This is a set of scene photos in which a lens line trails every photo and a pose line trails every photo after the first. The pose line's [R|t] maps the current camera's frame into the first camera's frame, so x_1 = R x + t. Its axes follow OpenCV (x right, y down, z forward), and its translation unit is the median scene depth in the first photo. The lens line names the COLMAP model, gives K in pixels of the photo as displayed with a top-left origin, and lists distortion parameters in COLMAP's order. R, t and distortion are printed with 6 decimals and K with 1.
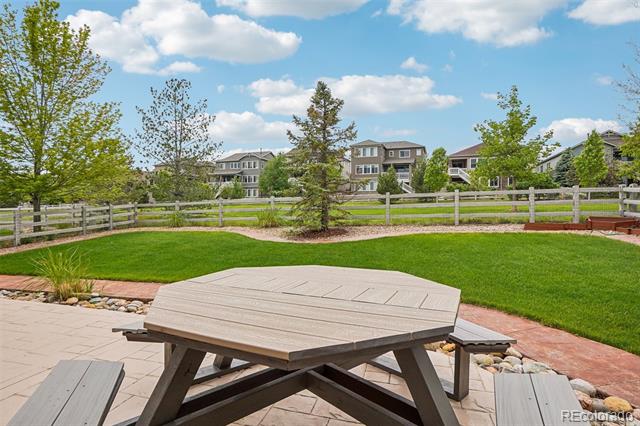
lens RADIAL K [[335.1, 0, 320.5], [0, 335.1, 209.0], [0, 0, 1]] dist [0.002325, 0.000550]
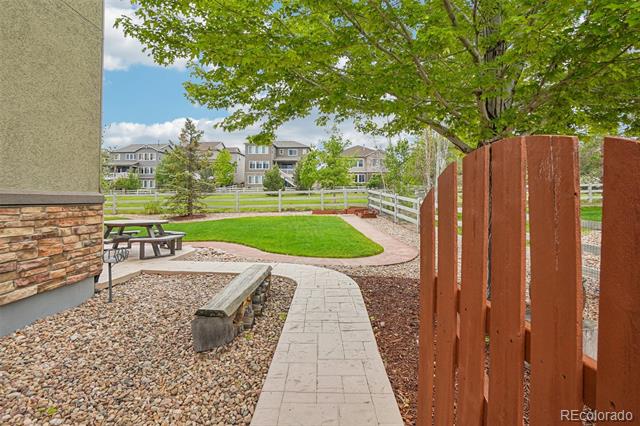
lens RADIAL K [[335.1, 0, 320.5], [0, 335.1, 209.0], [0, 0, 1]] dist [0.002325, 0.000550]
pose [[0.966858, -0.002952, 0.255299, 0.071349], [-0.004879, 0.999537, 0.030035, -0.005749], [-0.255270, -0.030285, 0.966395, -0.233439]]
